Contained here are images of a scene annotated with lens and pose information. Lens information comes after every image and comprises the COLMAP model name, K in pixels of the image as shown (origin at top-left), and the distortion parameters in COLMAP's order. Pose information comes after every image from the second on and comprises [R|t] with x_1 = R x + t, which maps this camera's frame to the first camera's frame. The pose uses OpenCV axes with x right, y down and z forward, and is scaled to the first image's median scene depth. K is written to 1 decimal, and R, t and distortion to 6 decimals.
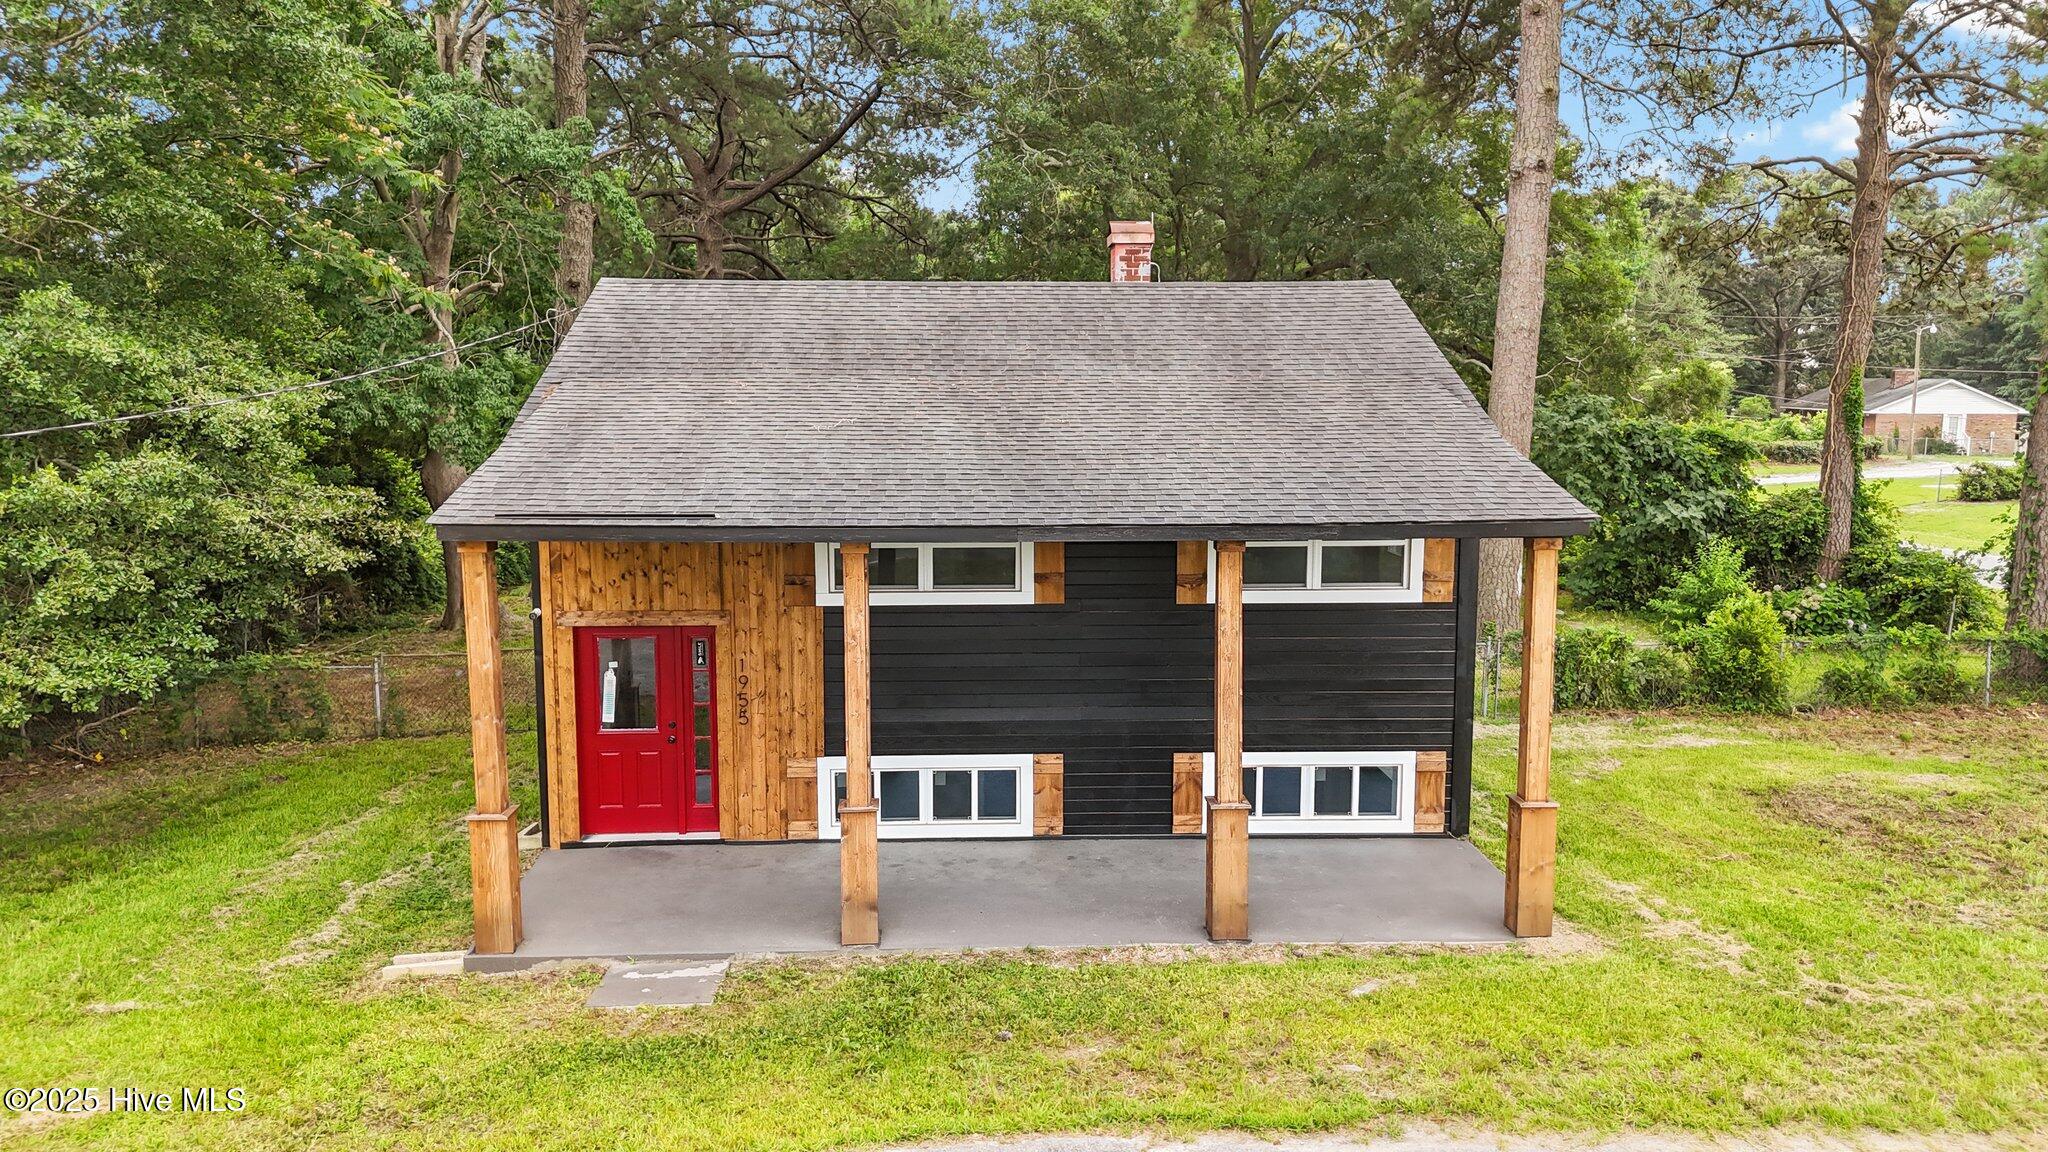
lens RADIAL K [[1494.4, 0, 1046.2], [0, 1494.4, 581.8], [0, 0, 1]] dist [0.058355, -0.036533]
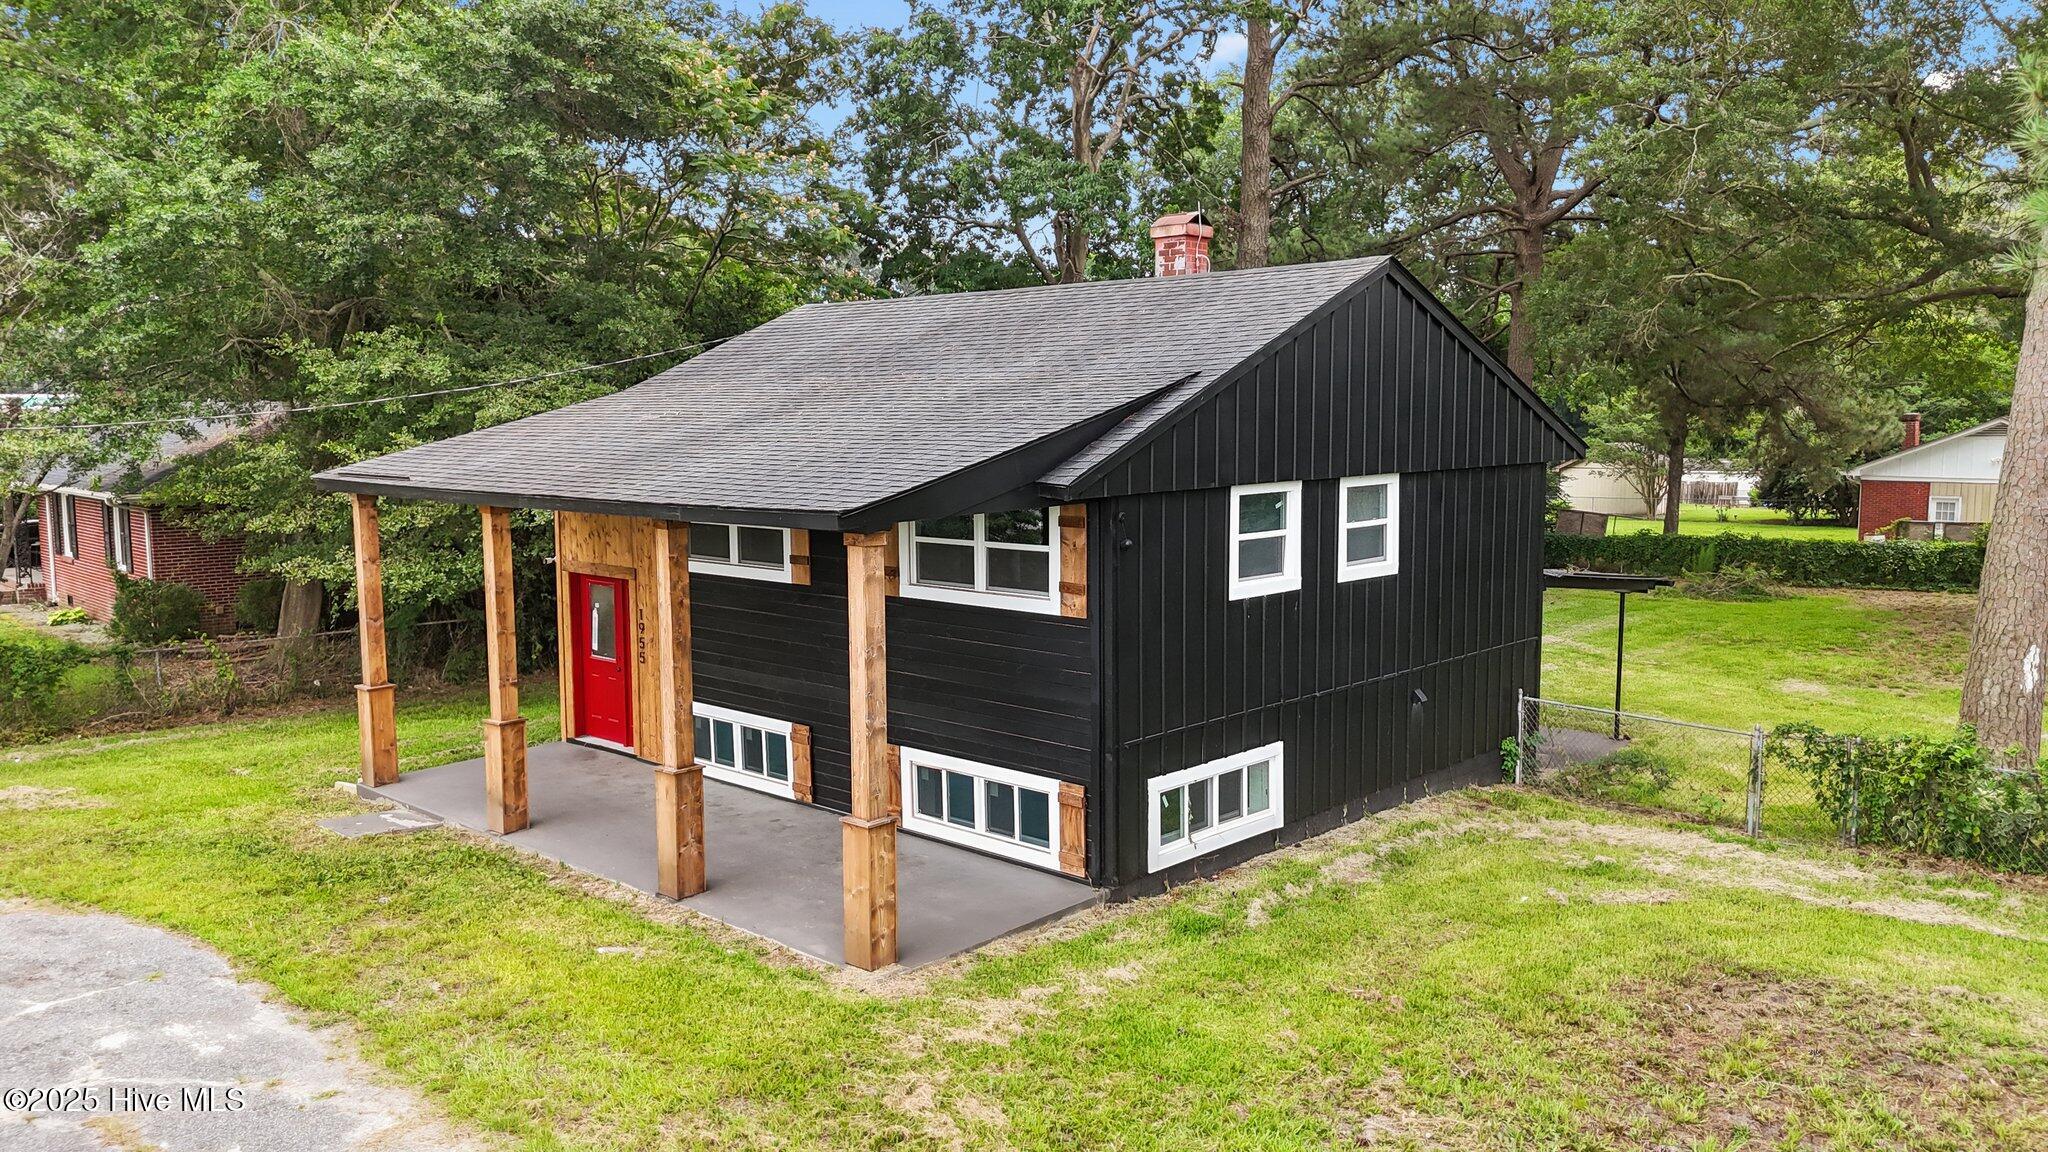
lens RADIAL K [[1497.5, 0, 1038.4], [0, 1497.5, 574.8], [0, 0, 1]] dist [0.090041, -0.106726]
pose [[0.701328, 0.071900, -0.709203, 0.895395], [-0.090007, 0.995869, 0.011955, -0.020190], [0.707134, 0.055448, 0.704903, 0.360676]]
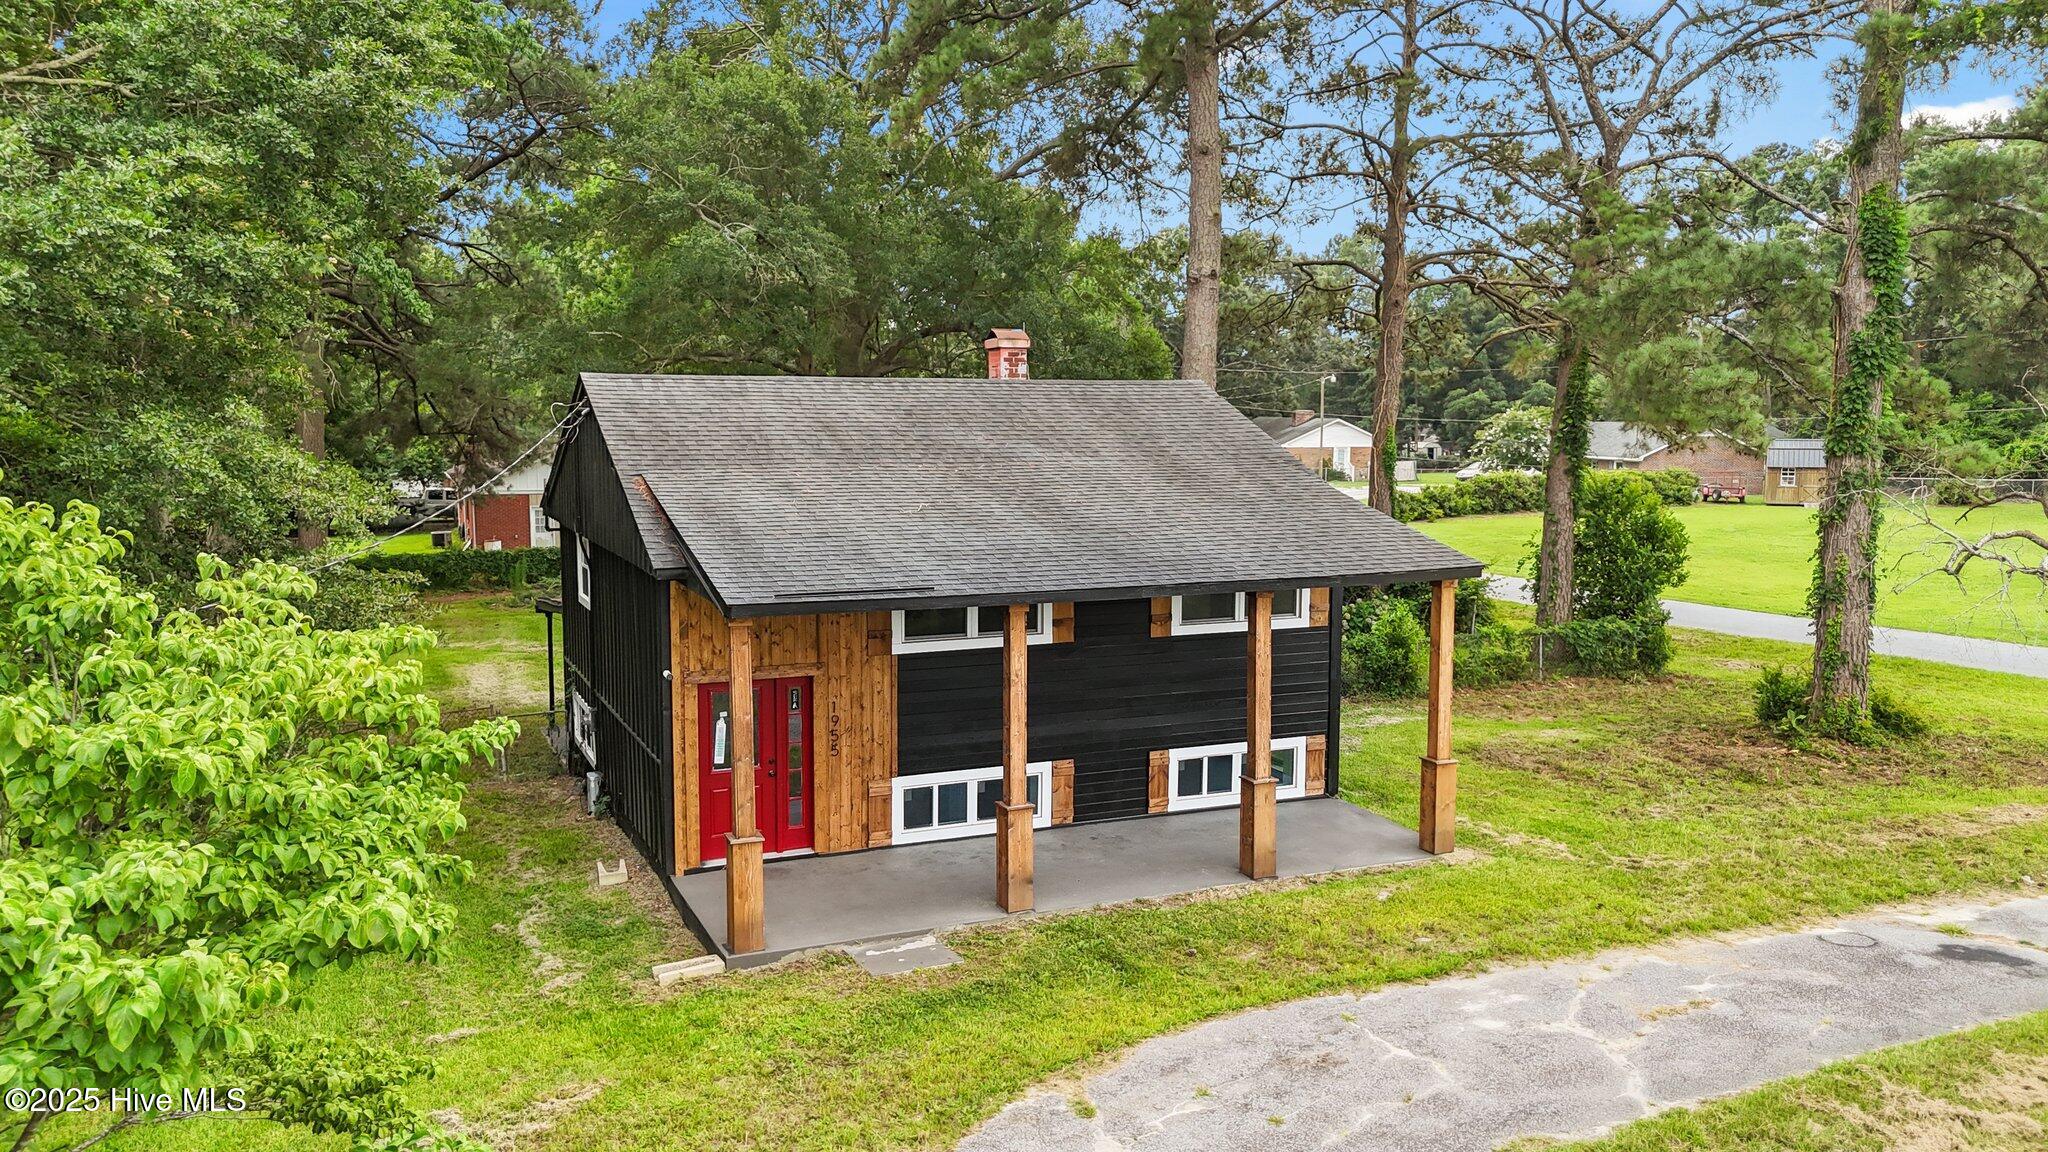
lens RADIAL K [[1497.5, 0, 1038.4], [0, 1497.5, 574.8], [0, 0, 1]] dist [0.090041, -0.106726]
pose [[0.932973, -0.038512, 0.357881, -0.481096], [0.046954, 0.998786, -0.014924, -0.025400], [-0.356872, 0.030728, 0.933648, -0.198918]]
